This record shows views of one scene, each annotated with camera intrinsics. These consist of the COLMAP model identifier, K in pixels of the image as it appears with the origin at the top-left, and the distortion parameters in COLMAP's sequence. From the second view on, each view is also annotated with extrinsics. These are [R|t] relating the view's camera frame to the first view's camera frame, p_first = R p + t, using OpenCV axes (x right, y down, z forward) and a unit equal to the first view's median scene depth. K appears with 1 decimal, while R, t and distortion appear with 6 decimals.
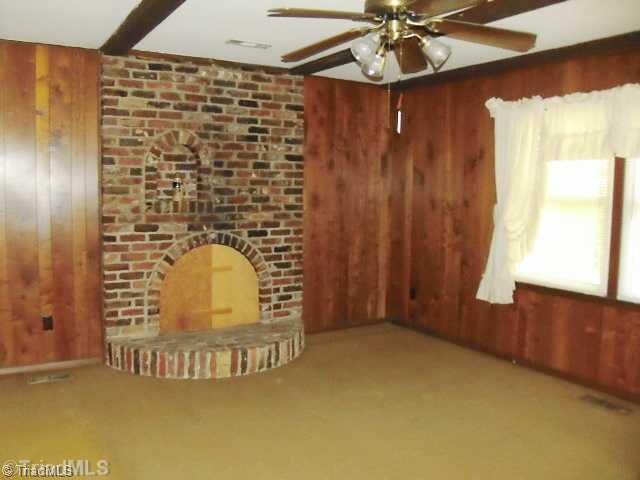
lens RADIAL K [[541.1, 0, 320.0], [0, 541.1, 240.0], [0, 0, 1]] dist [-0.154224, 0.002075]
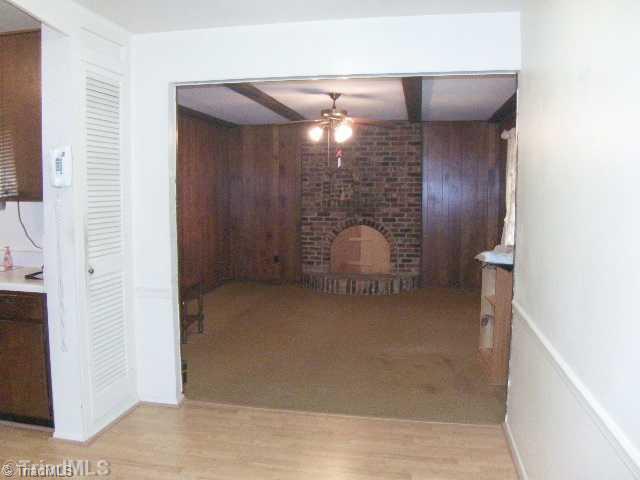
lens RADIAL K [[541.1, 0, 320.0], [0, 541.1, 240.0], [0, 0, 1]] dist [-0.154224, 0.002075]
pose [[0.734668, 0.046544, -0.676828, 0.918565], [-0.056669, 0.998367, 0.007144, 0.053136], [0.676055, 0.033107, 0.736107, -0.403988]]
